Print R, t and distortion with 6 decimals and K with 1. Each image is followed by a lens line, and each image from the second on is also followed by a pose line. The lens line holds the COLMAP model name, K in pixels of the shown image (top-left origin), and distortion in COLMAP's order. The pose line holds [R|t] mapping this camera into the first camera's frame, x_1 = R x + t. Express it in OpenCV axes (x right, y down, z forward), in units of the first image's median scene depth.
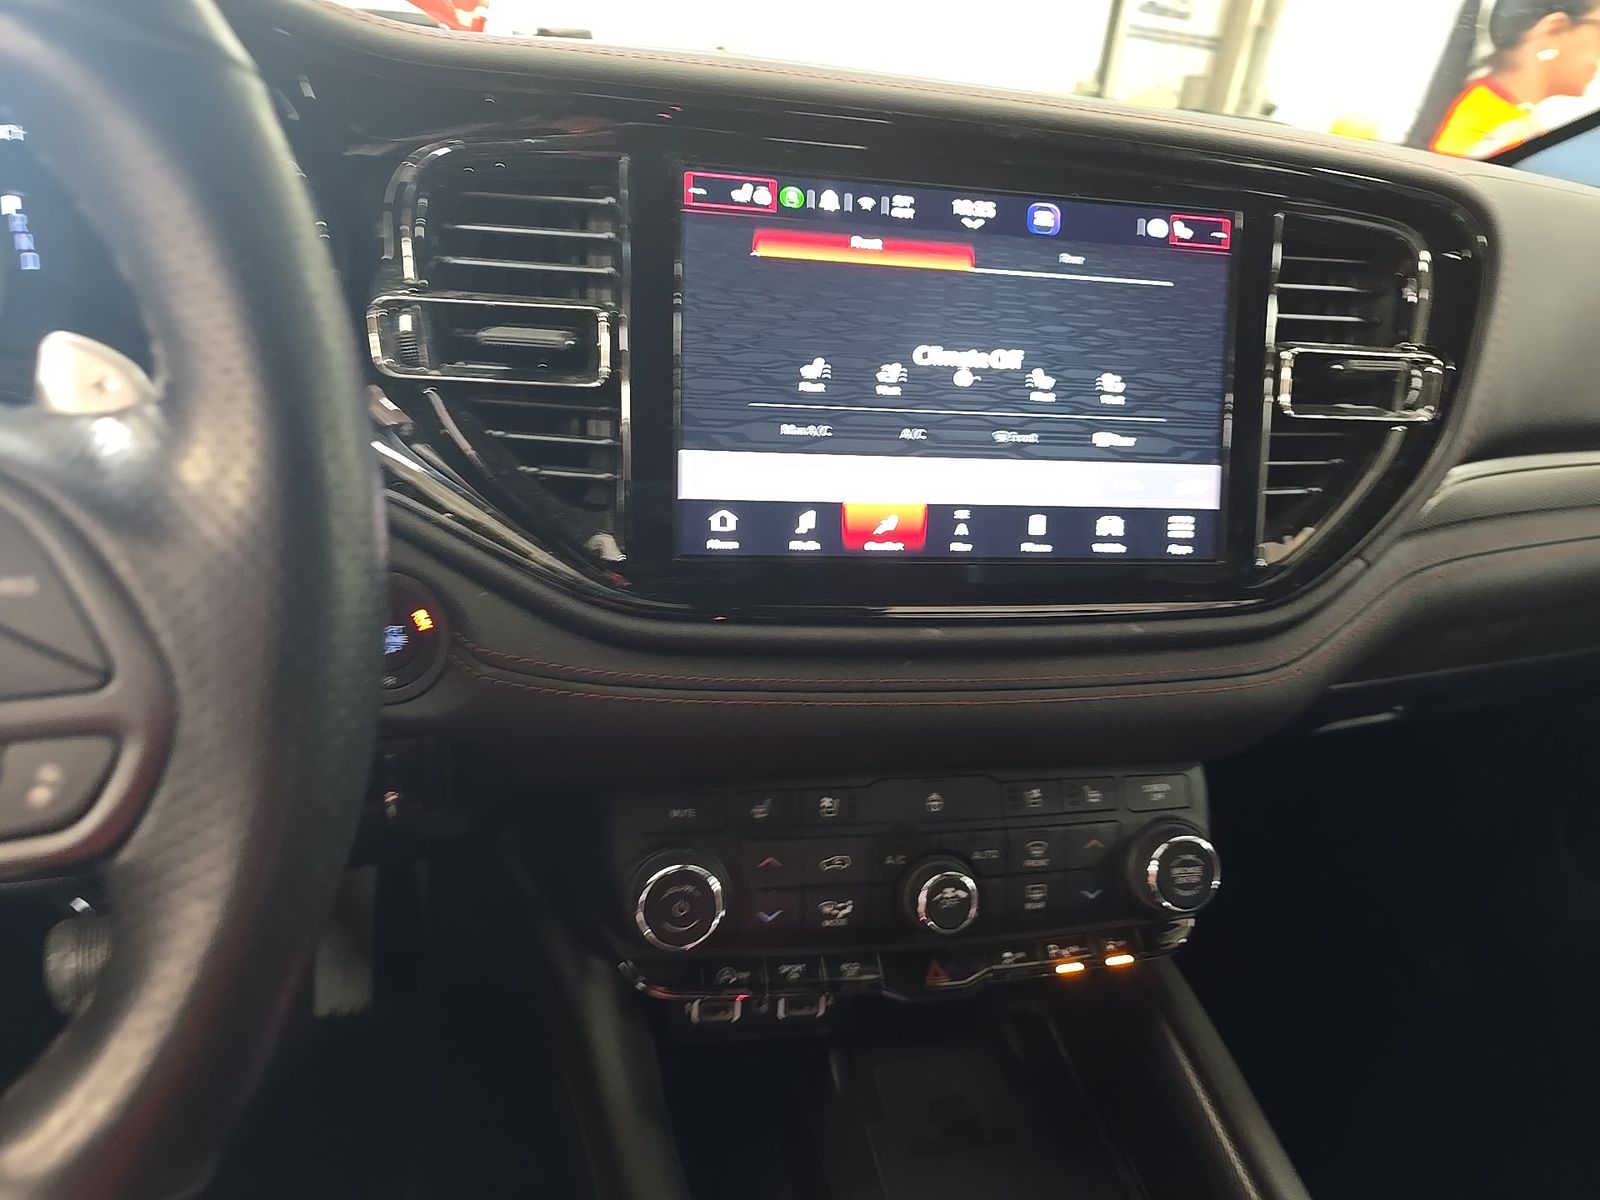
lens RADIAL K [[1066.2, 0, 796.5], [0, 1066.2, 604.8], [0, 0, 1]] dist [0.023445, -0.043388]
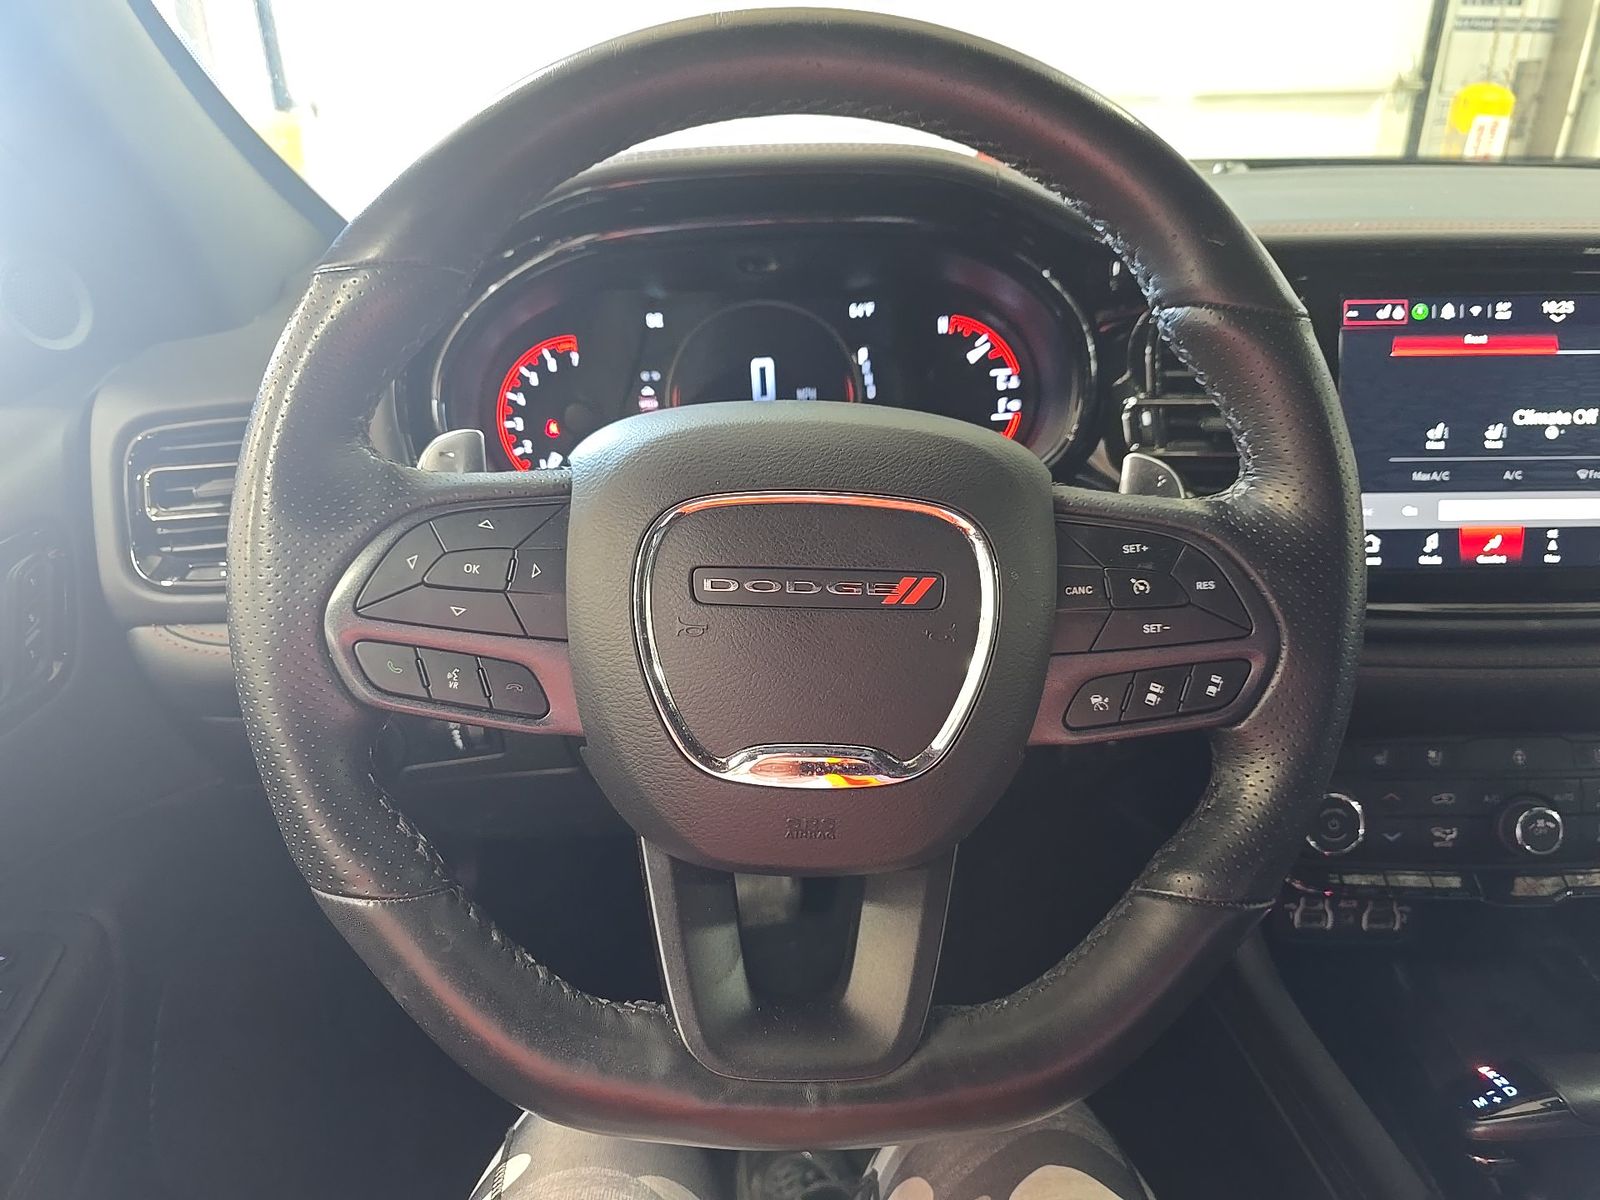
lens RADIAL K [[1066.2, 0, 785.1], [0, 1066.2, 599.3], [0, 0, 1]] dist [0.023445, -0.043388]
pose [[0.969788, -0.016555, -0.243388, -0.459694], [0.009322, 0.999481, -0.030840, 0.029056], [0.243772, 0.027639, 0.969439, -0.528388]]
